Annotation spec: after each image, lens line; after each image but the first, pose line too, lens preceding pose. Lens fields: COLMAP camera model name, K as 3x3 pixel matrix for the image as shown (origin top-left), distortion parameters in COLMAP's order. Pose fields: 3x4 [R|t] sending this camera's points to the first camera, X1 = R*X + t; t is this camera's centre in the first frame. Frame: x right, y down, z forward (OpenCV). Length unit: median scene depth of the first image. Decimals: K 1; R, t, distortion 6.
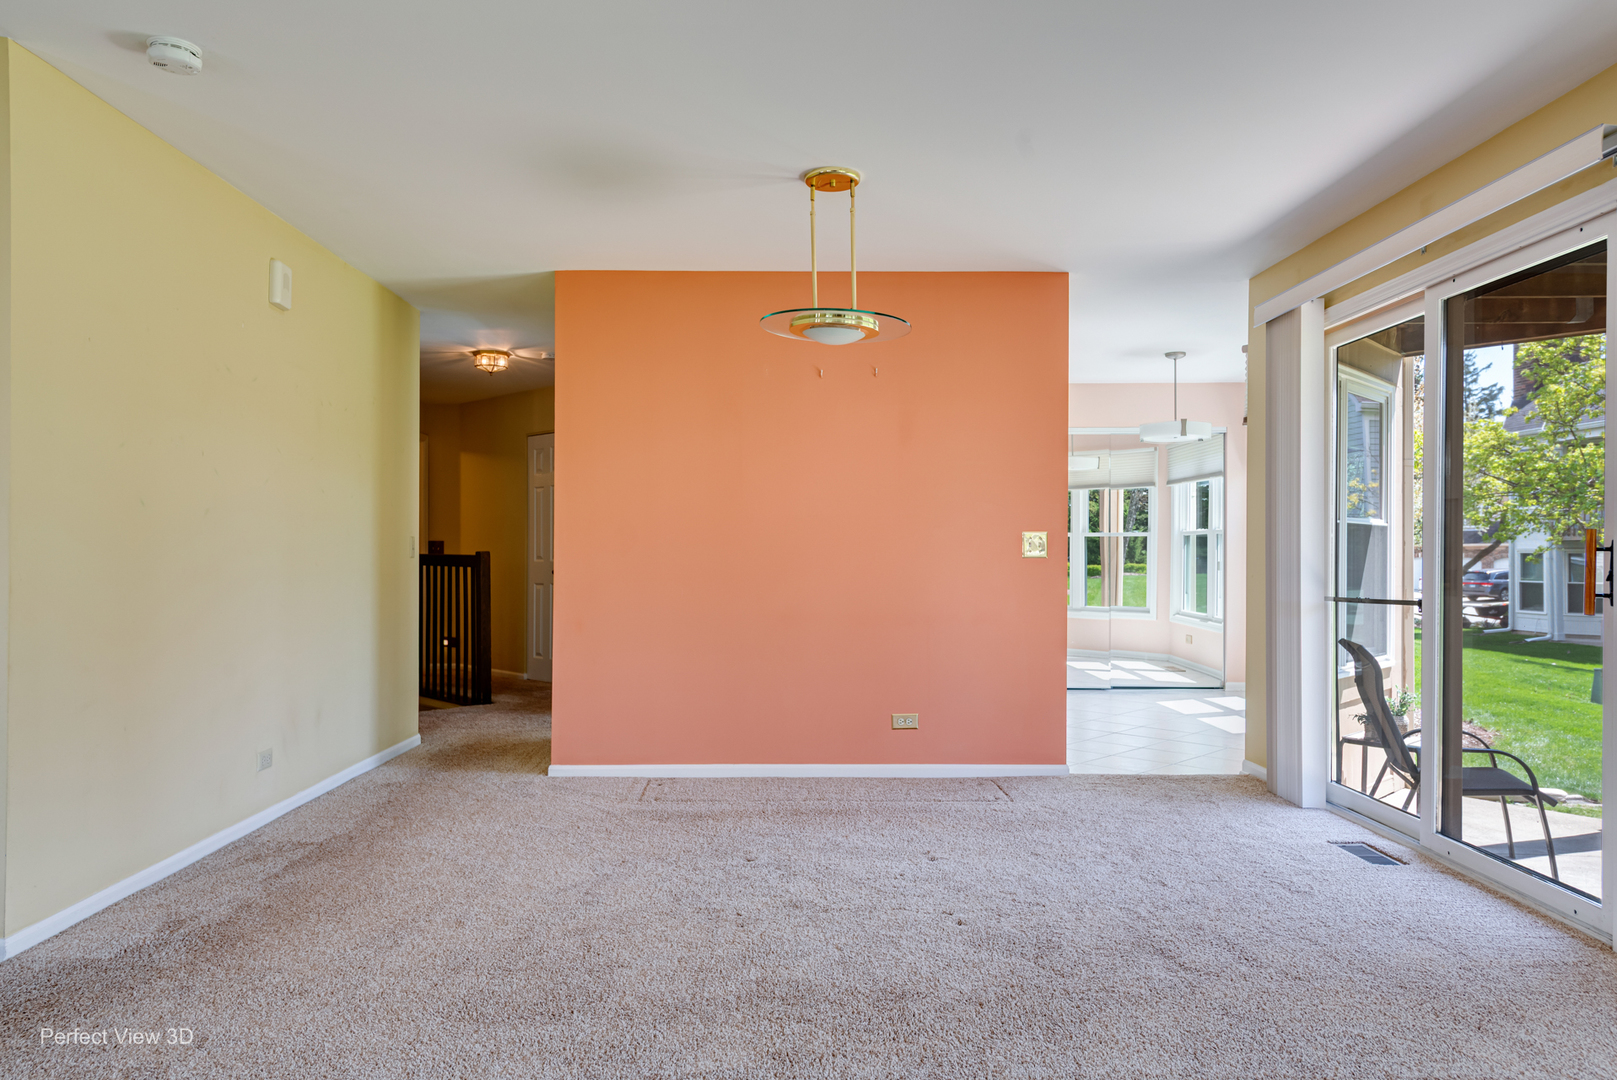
lens RADIAL K [[1039.3, 0, 808.5], [0, 1039.3, 540.0], [0, 0, 1]] dist [0.019179, -0.002621]
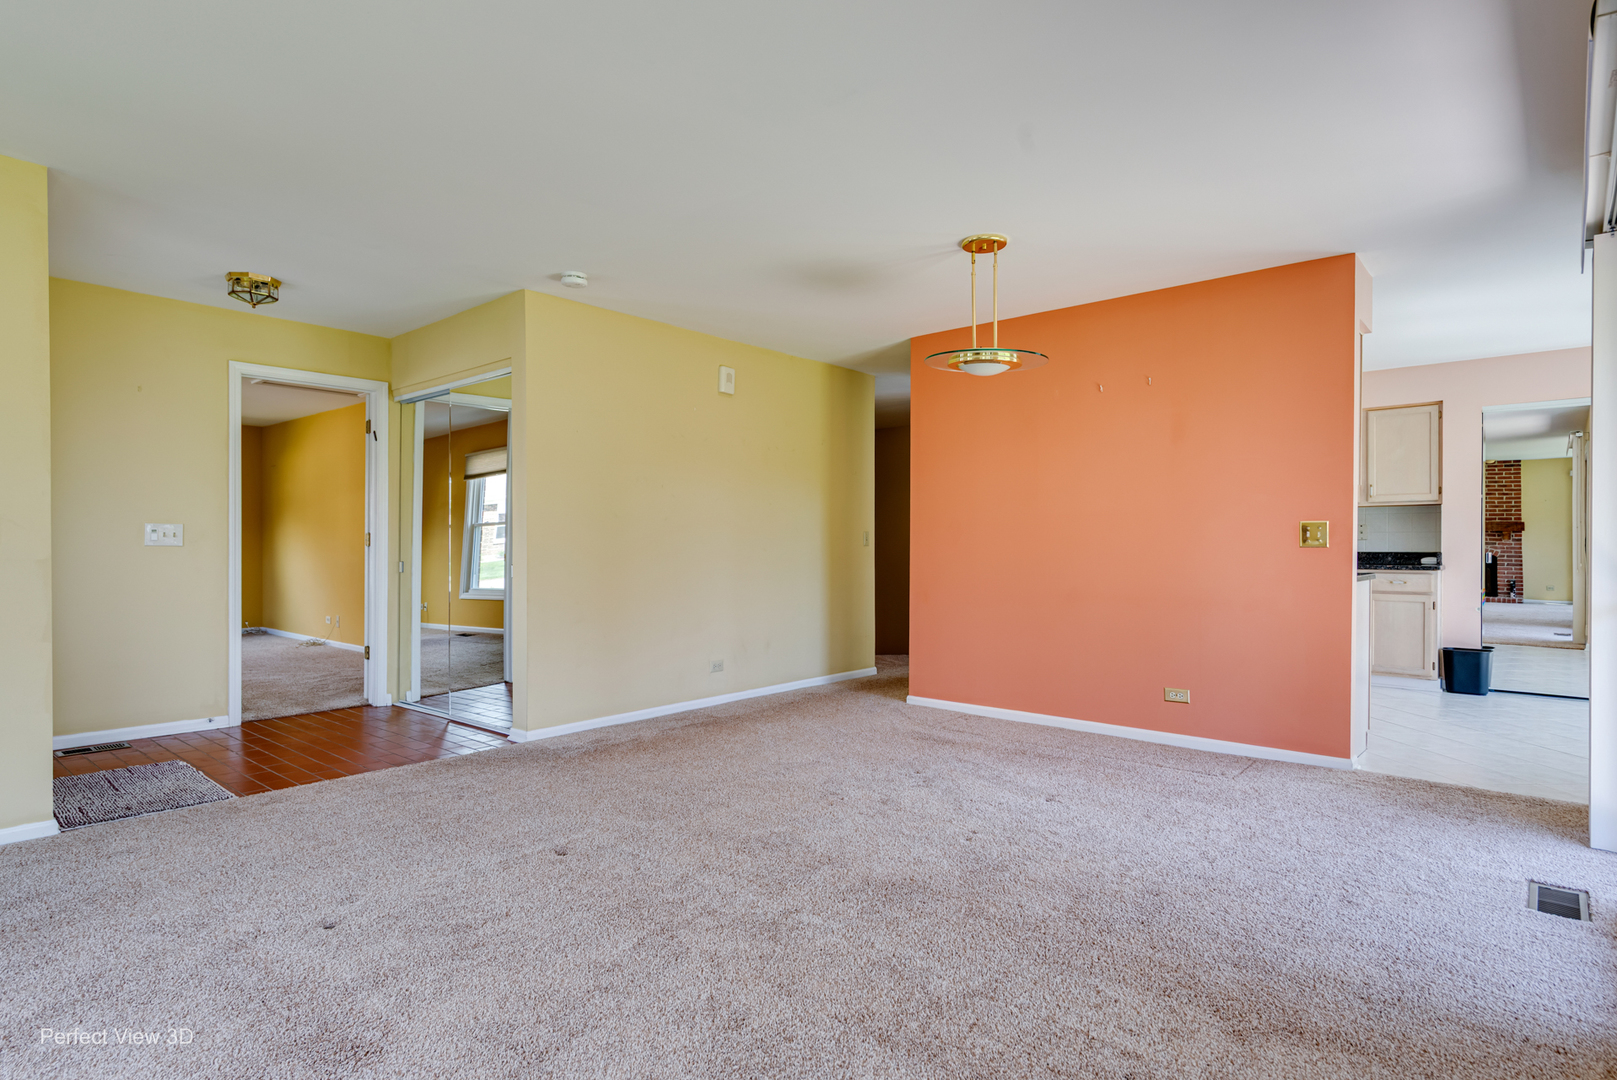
lens RADIAL K [[817.9, 0, 779.6], [0, 817.9, 539.2], [0, 0, 1]] dist [0.036934, -0.020637]
pose [[0.756068, -0.003856, -0.654482, 0.411834], [0.008447, 0.999957, 0.003866, 0.002471], [0.654438, -0.008451, 0.756068, 0.074653]]
